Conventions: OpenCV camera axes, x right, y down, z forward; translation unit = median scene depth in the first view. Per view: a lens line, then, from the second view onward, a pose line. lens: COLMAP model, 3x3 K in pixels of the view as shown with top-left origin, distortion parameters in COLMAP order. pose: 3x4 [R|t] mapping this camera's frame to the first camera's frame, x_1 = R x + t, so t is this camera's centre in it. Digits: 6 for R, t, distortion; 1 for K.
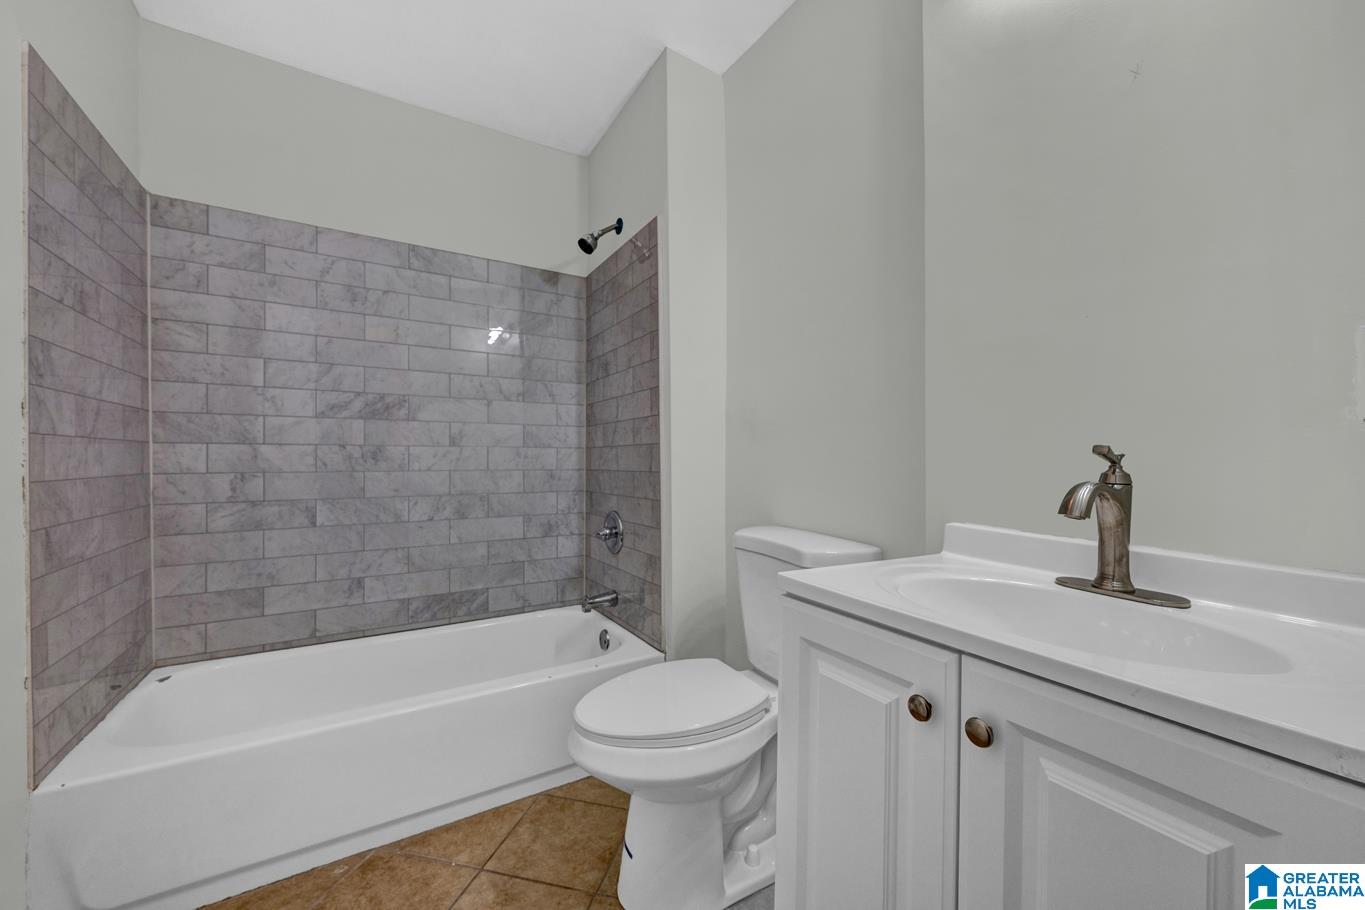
lens RADIAL K [[534.5, 0, 684.5], [0, 534.5, 459.1], [0, 0, 1]] dist [0.000323, 0.000040]
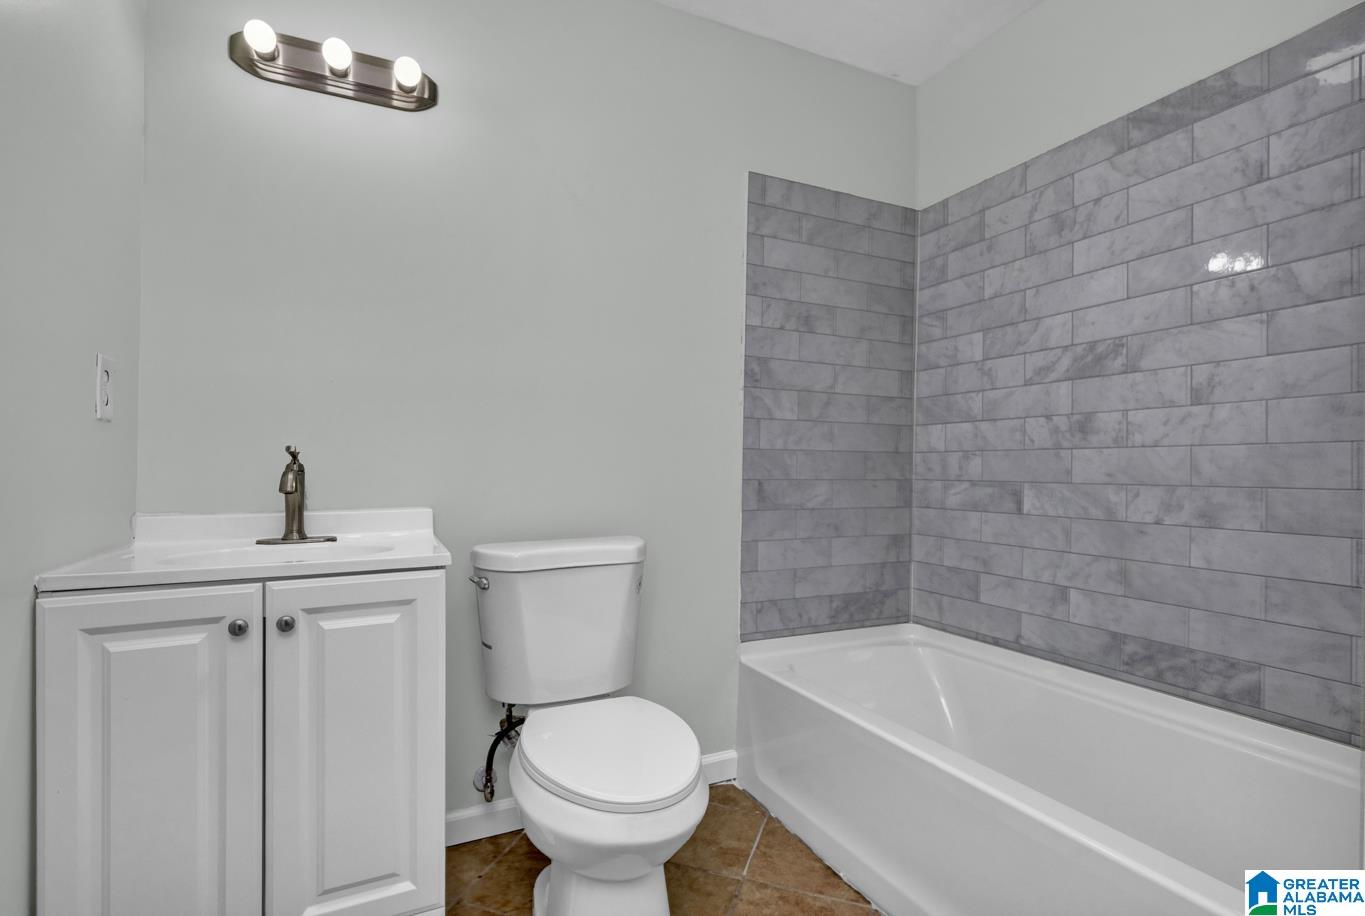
lens RADIAL K [[646.4, 0, 683.7], [0, 646.4, 462.9], [0, 0, 1]] dist [-0.001504, -0.000752]
pose [[-0.099702, -0.011434, -0.994952, 0.375775], [-0.006043, 0.999922, -0.010886, 0.057685], [0.994999, 0.004928, -0.099763, 0.550886]]
